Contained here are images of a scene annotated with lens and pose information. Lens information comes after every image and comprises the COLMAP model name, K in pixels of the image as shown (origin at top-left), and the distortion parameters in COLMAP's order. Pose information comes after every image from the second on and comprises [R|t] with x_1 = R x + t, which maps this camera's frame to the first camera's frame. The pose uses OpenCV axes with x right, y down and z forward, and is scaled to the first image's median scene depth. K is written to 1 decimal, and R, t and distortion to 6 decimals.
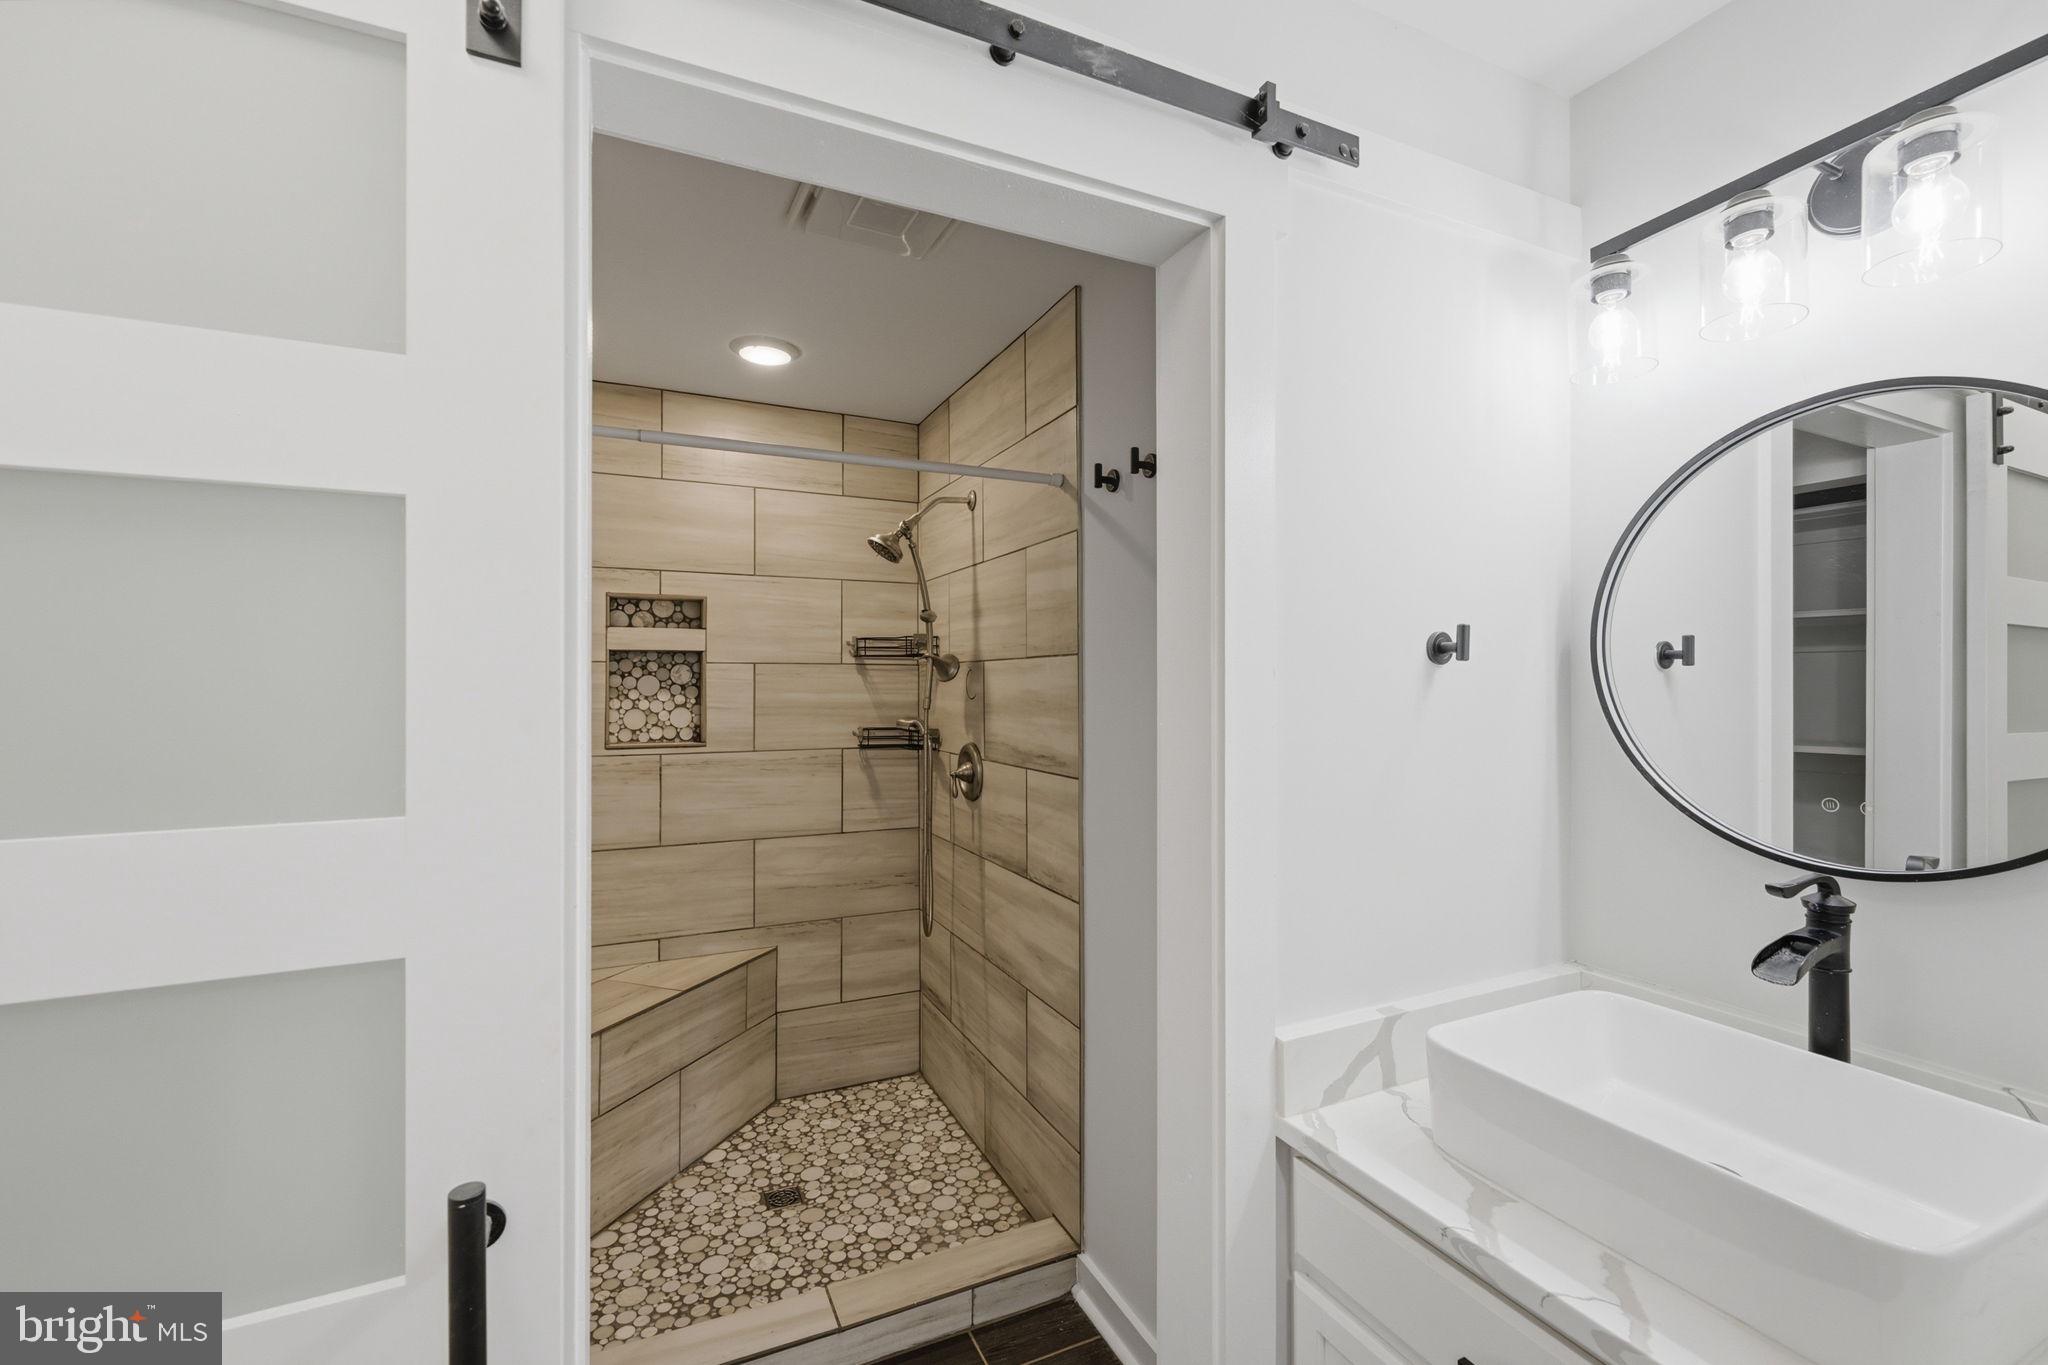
lens RADIAL K [[836.6, 0, 1024.0], [0, 836.6, 682.5], [0, 0, 1]] dist [0.000603, 0.000066]
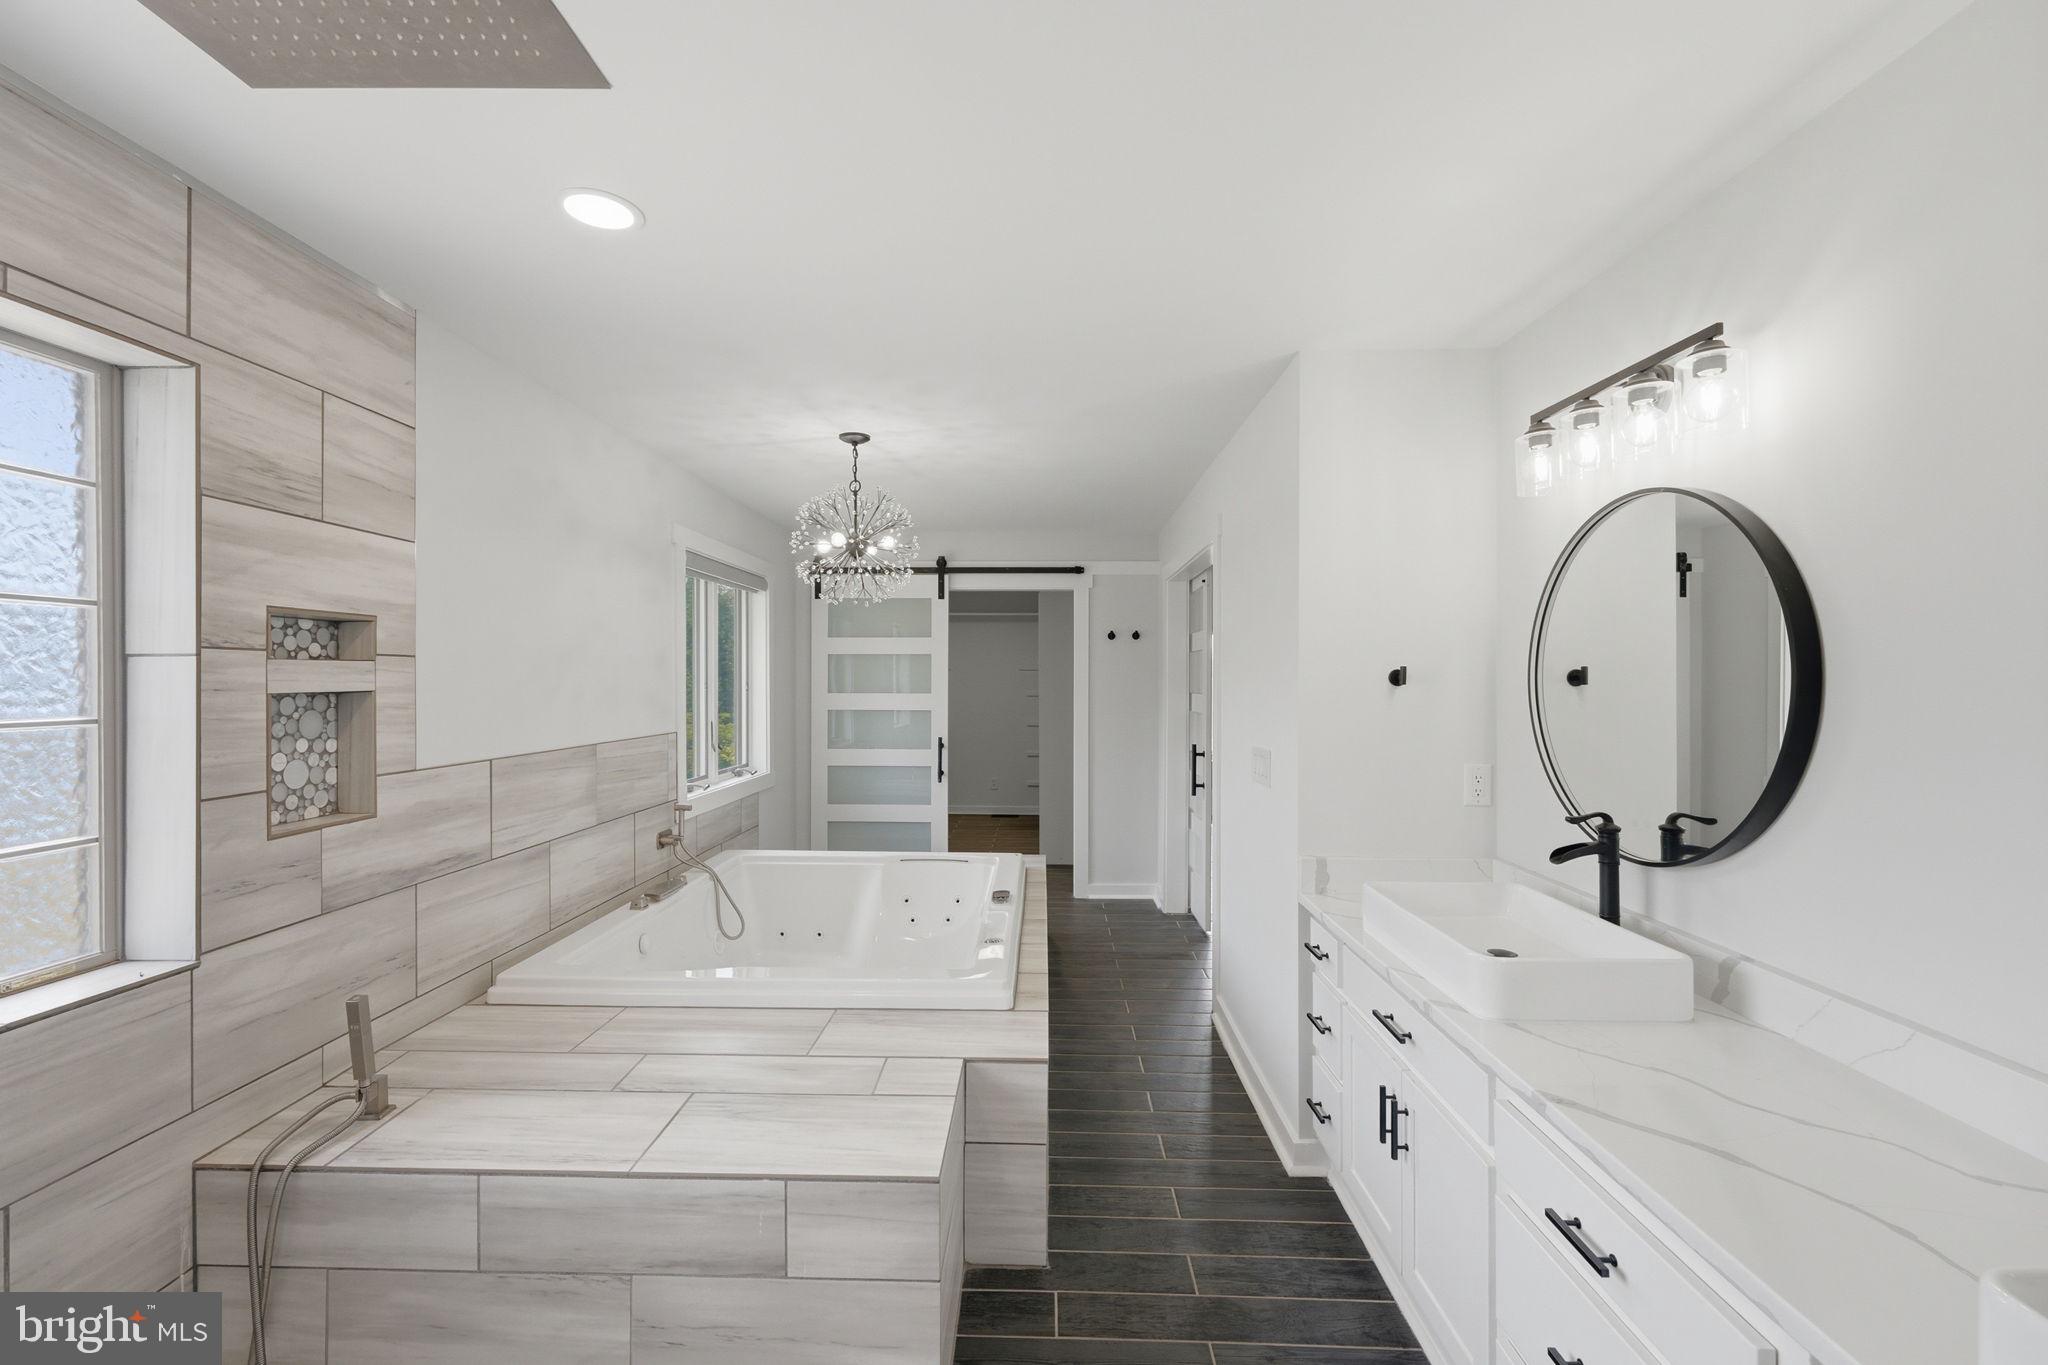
lens RADIAL K [[836.6, 0, 1024.0], [0, 836.6, 682.5], [0, 0, 1]] dist [0.000603, 0.000066]
pose [[0.898971, 0.007555, -0.437942, 0.559580], [-0.001674, 0.999903, 0.013814, -0.043602], [0.438004, -0.011685, 0.898897, -0.914002]]
